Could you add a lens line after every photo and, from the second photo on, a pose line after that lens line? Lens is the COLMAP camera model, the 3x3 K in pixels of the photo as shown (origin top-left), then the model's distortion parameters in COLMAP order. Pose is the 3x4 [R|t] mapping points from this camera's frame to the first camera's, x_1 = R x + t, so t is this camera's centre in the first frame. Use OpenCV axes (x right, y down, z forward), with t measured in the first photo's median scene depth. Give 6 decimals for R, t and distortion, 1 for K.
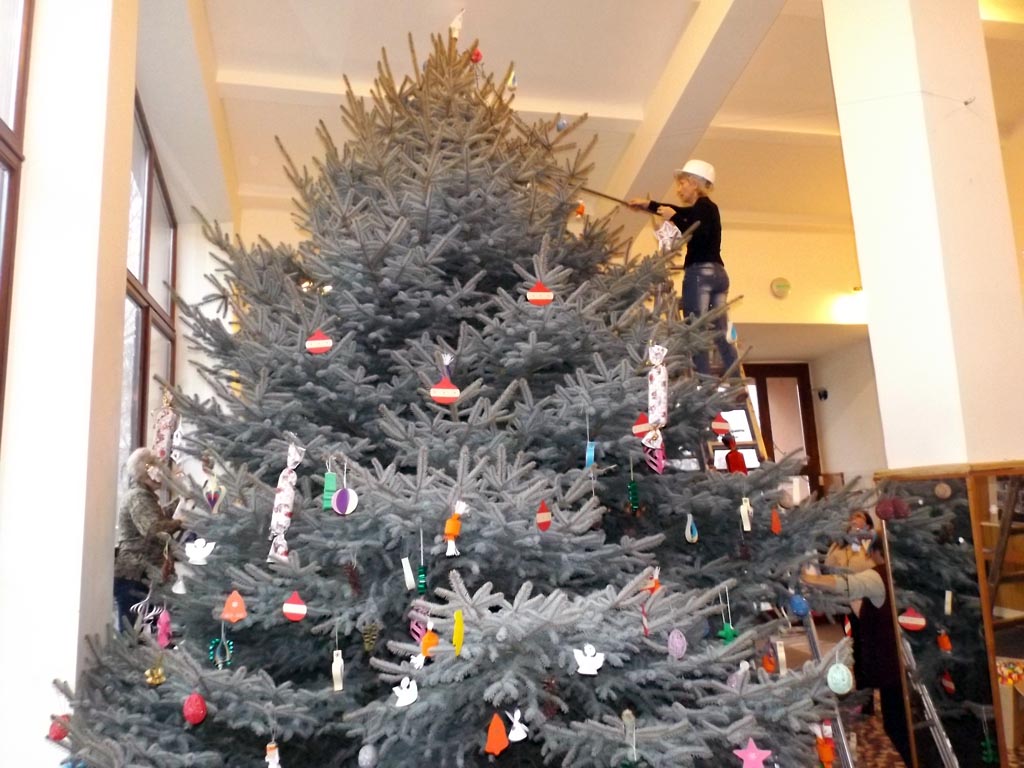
lens RADIAL K [[737.0, 0, 512.9], [0, 737.0, 385.4], [0, 0, 1]] dist [0.006807, -0.004596]
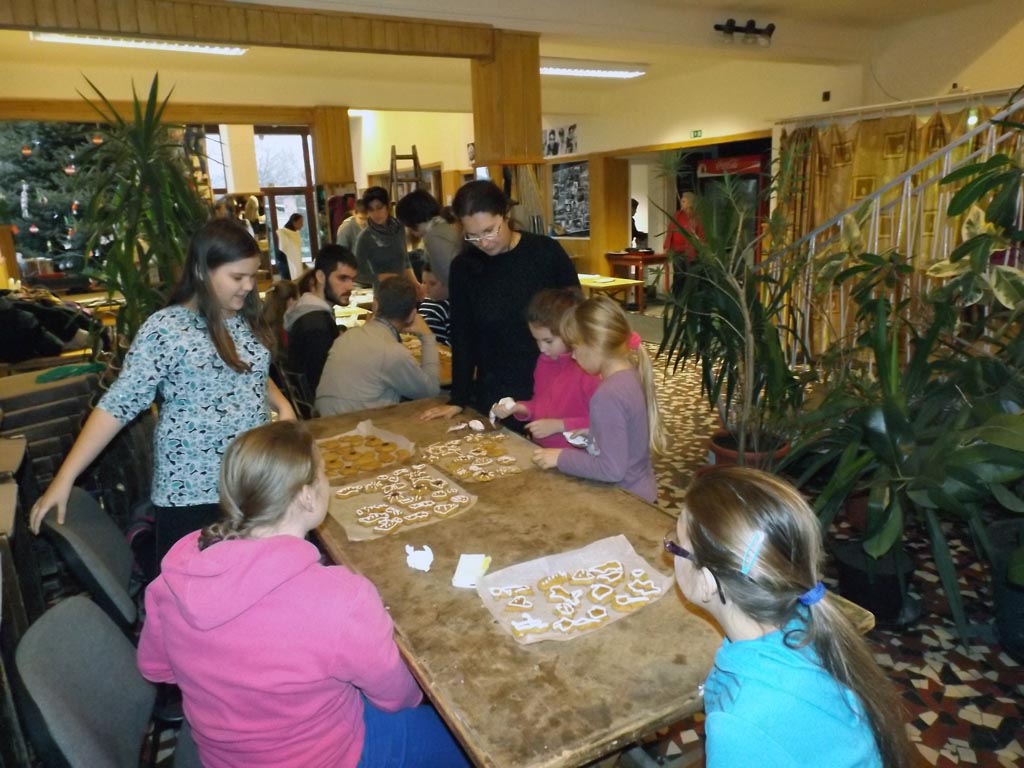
lens RADIAL K [[737.0, 0, 511.4], [0, 737.0, 383.0], [0, 0, 1]] dist [0.006807, -0.004596]
pose [[0.943332, -0.063556, 0.325706, 0.678063], [-0.066038, 0.925905, 0.371940, -0.498939], [-0.325212, -0.372372, 0.869239, -3.136963]]
